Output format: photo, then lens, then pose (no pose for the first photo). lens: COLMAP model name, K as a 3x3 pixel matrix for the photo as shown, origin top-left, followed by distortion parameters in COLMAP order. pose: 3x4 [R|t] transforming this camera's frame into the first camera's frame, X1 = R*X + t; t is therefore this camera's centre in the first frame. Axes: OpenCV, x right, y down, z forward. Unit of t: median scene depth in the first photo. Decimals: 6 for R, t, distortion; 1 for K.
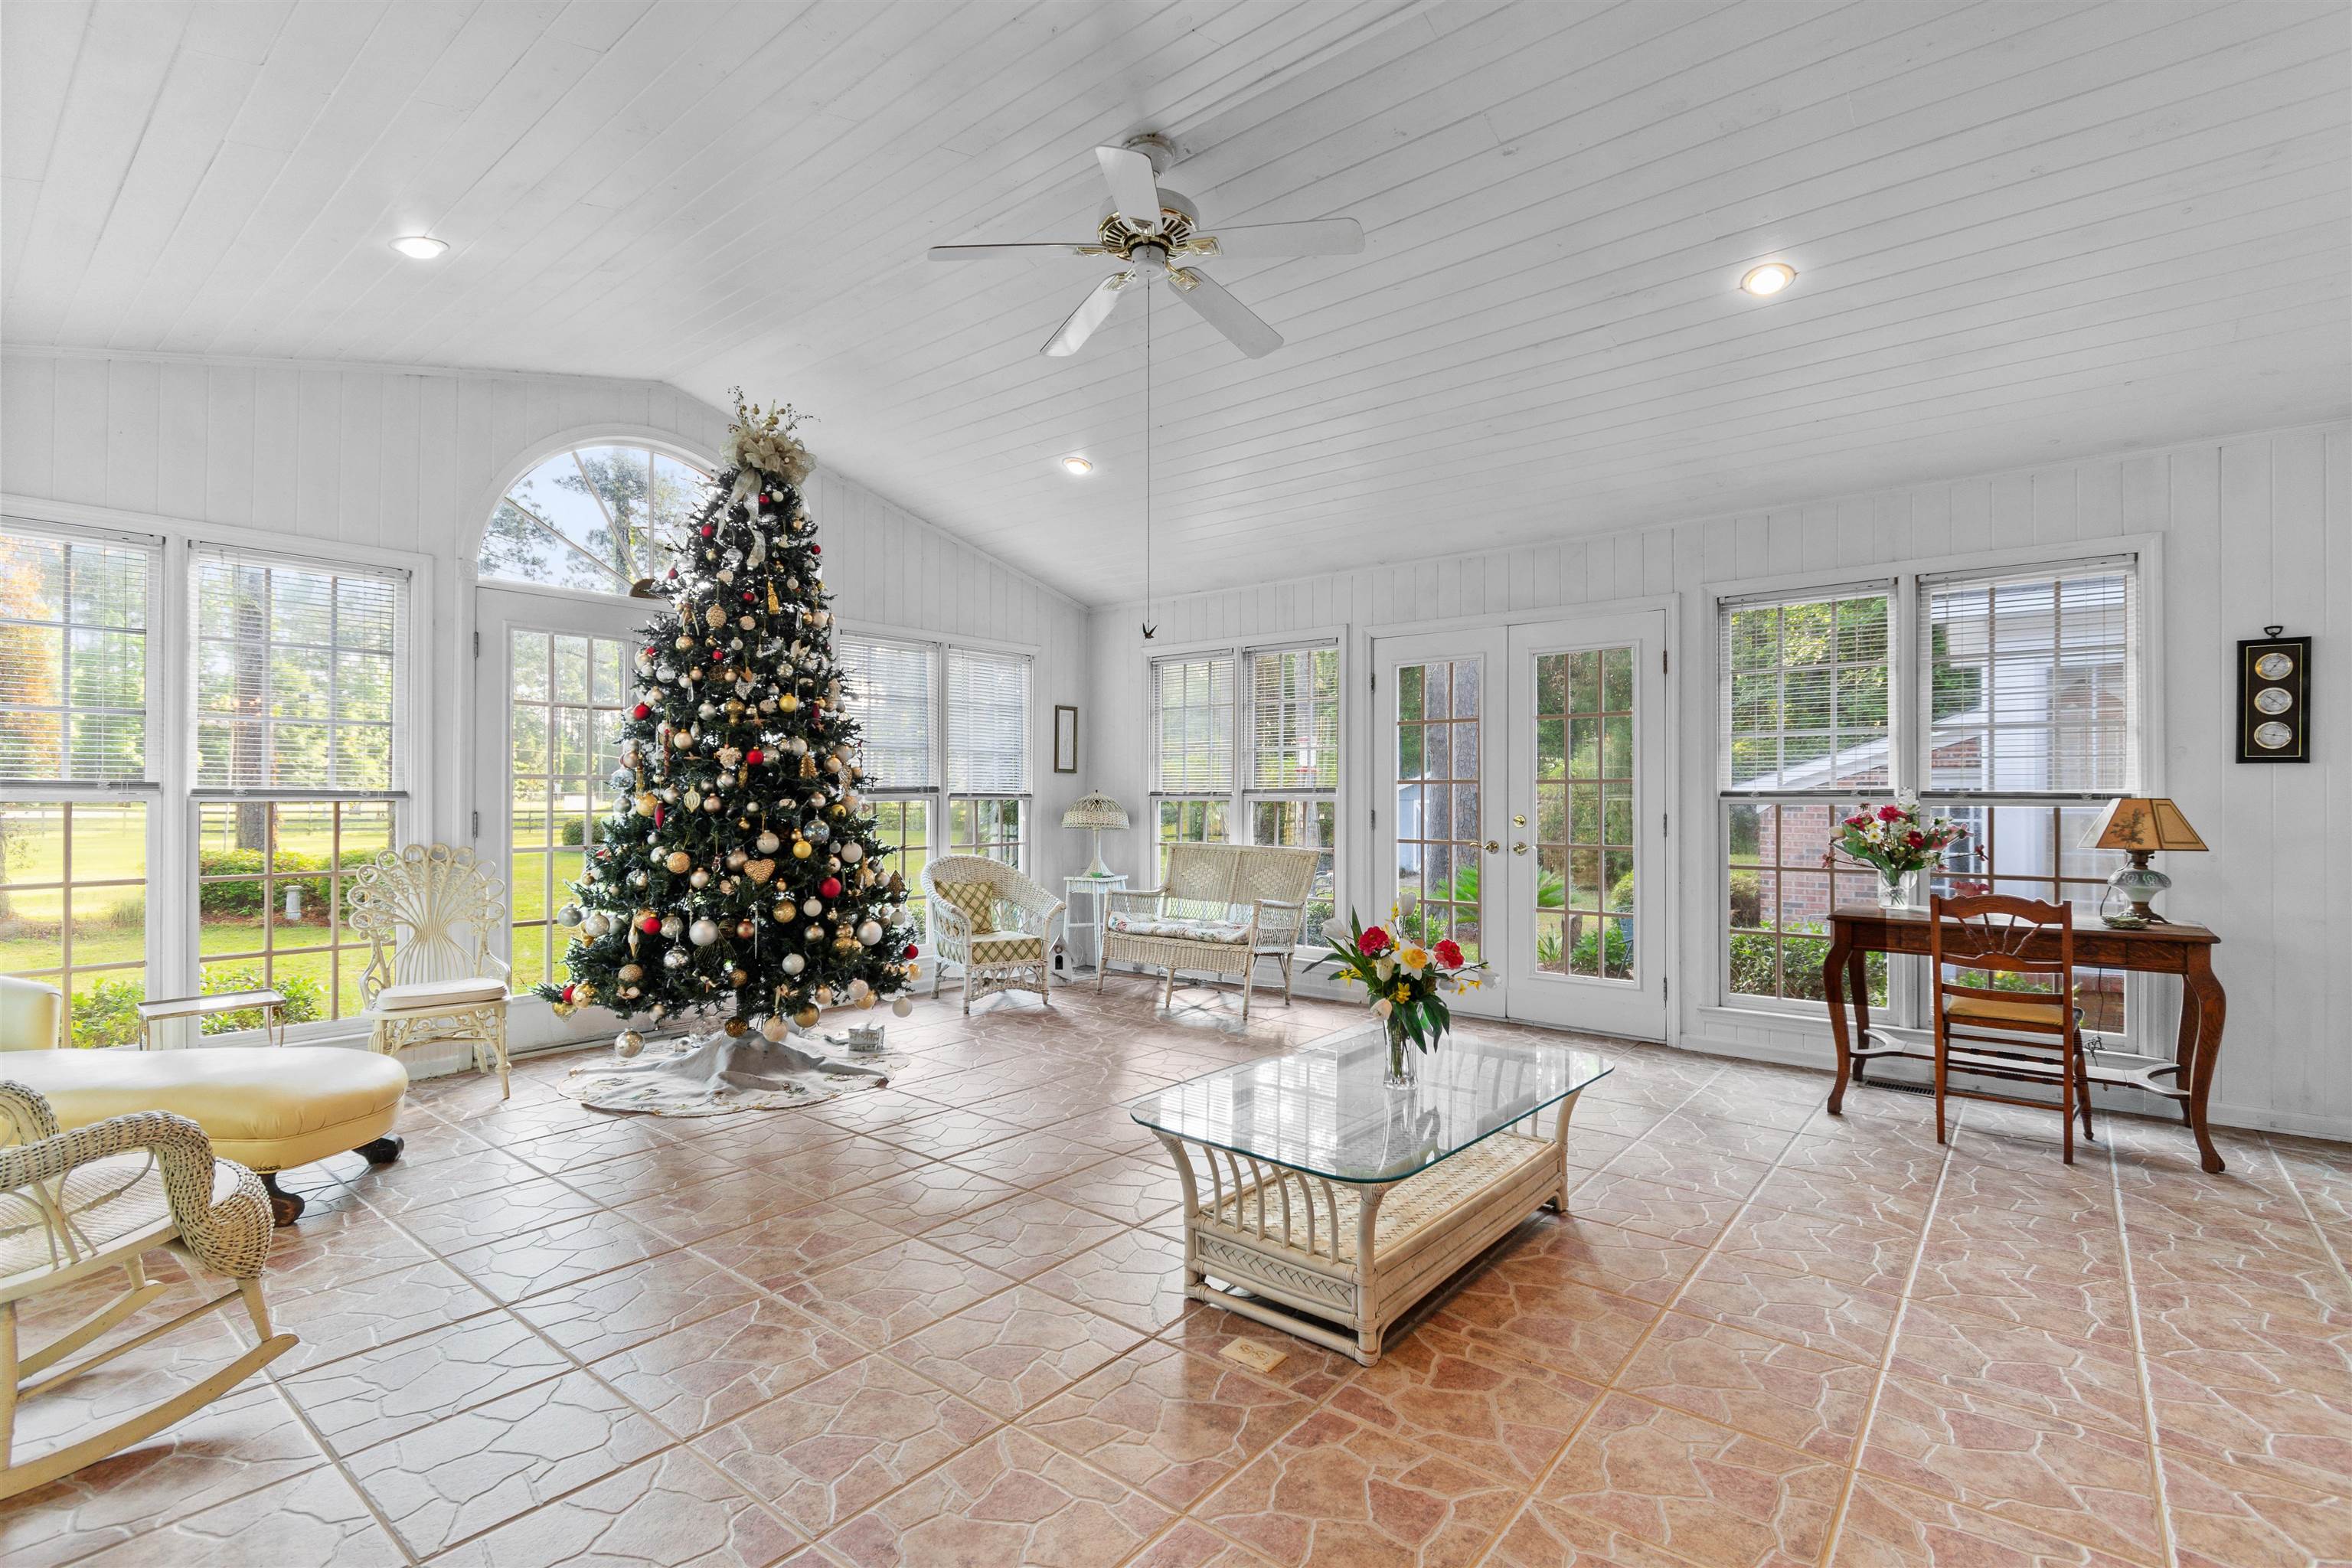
lens RADIAL K [[1079.4, 0, 1176.4], [0, 1079.4, 786.7], [0, 0, 1]] dist [-0.000003, -0.000001]
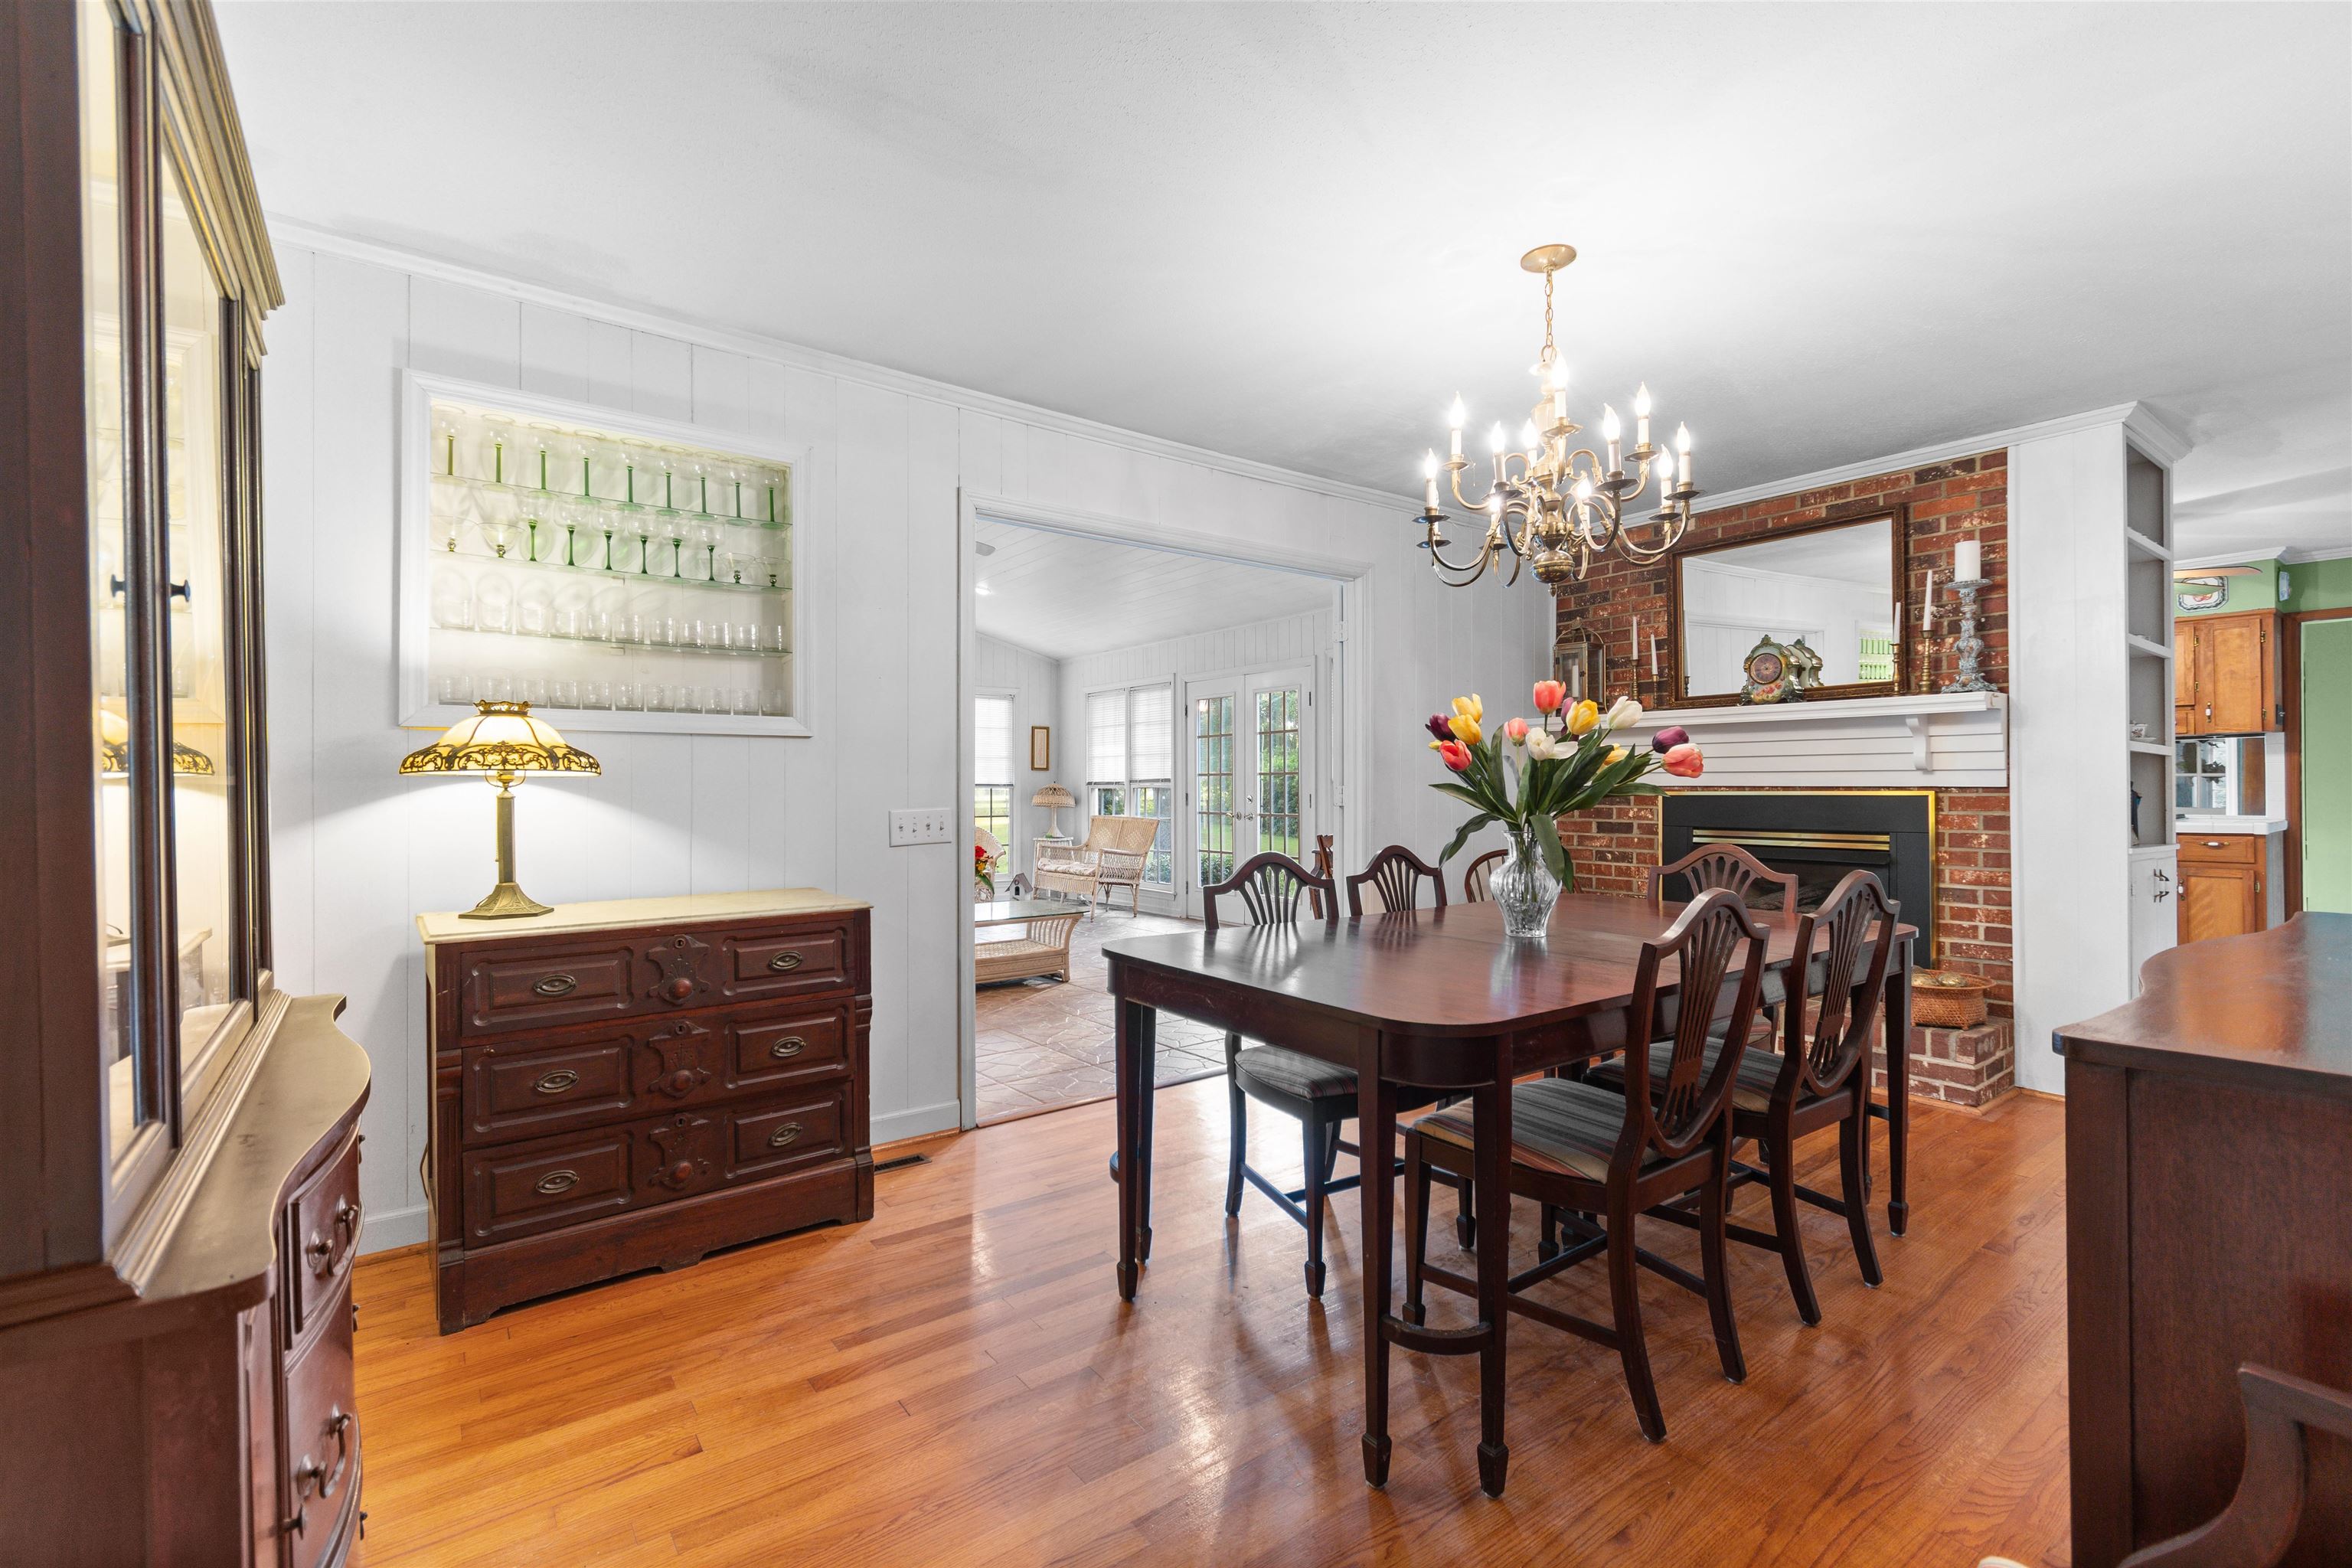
lens RADIAL K [[1028.3, 0, 1191.0], [0, 1028.3, 789.8], [0, 0, 1]] dist [0.003487, -0.002183]
pose [[0.972572, -0.002667, -0.232585, 0.454823], [0.004863, 0.999949, 0.008871, 0.003170], [0.232549, -0.009758, 0.972536, -0.373051]]
